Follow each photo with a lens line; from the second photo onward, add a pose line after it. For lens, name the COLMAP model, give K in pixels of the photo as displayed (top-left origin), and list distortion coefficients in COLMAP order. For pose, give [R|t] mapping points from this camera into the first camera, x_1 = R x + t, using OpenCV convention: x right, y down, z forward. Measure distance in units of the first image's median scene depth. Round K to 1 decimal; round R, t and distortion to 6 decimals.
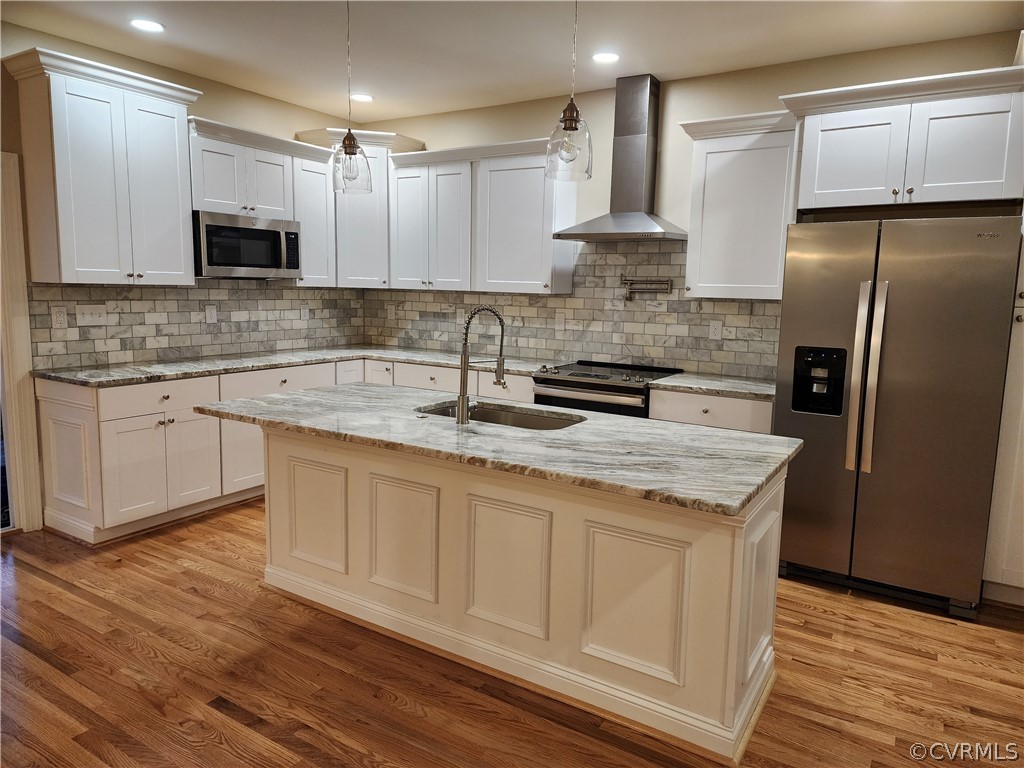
lens RADIAL K [[677.9, 0, 515.0], [0, 677.9, 378.6], [0, 0, 1]] dist [0.085955, -0.073897]
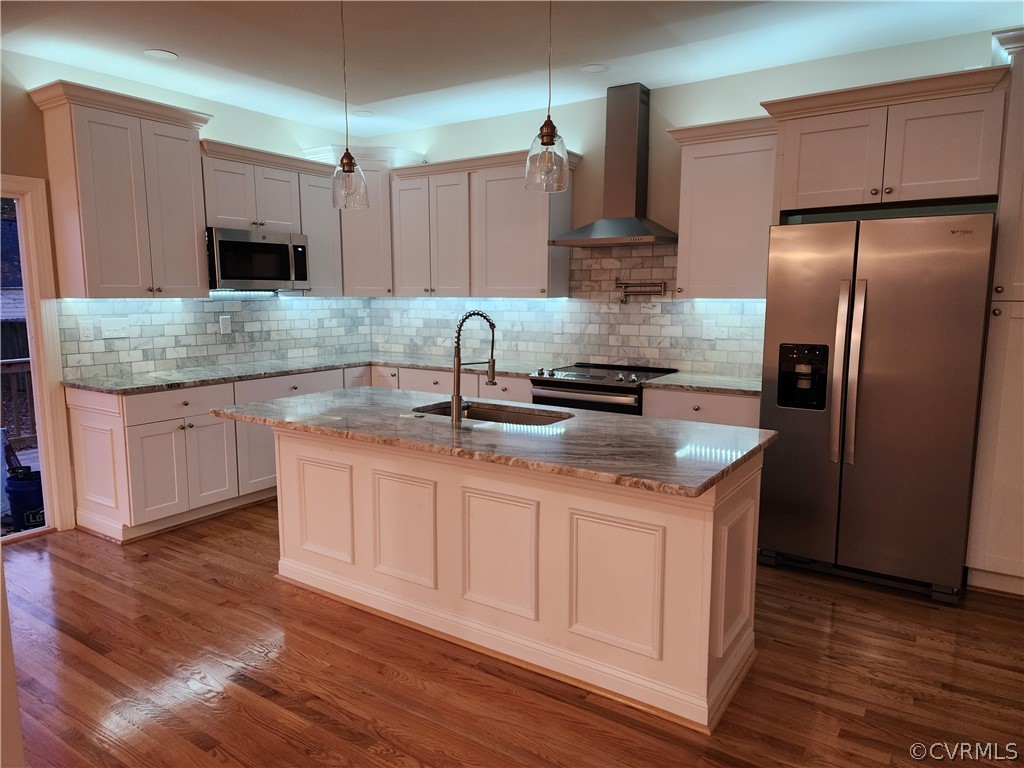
lens RADIAL K [[677.9, 0, 501.2], [0, 677.9, 391.6], [0, 0, 1]] dist [0.085955, -0.073897]
pose [[0.999060, -0.017076, -0.039856, 0.024446], [0.017457, 0.999805, 0.009228, 0.007038], [0.039691, -0.009915, 0.999163, -0.043971]]
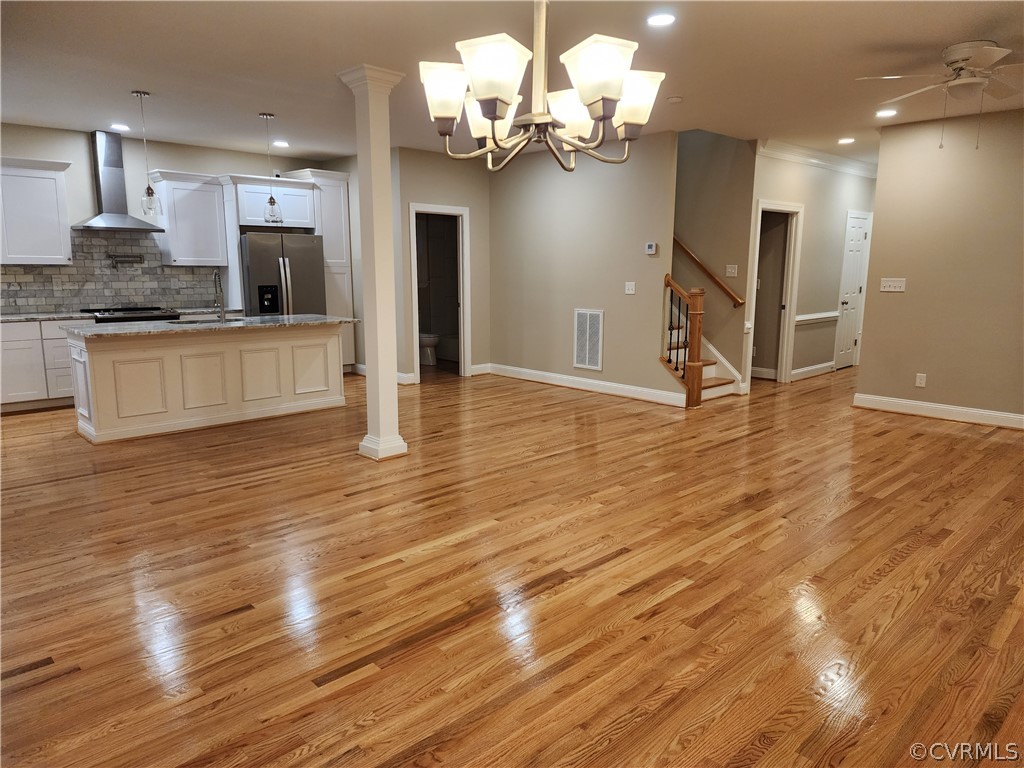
lens RADIAL K [[677.9, 0, 513.7], [0, 677.9, 375.2], [0, 0, 1]] dist [0.085955, -0.073897]
pose [[0.248480, -0.177487, 0.952237, -1.397984], [0.133014, 0.980009, 0.147954, 0.018597], [-0.959461, 0.089897, 0.267121, -0.360177]]
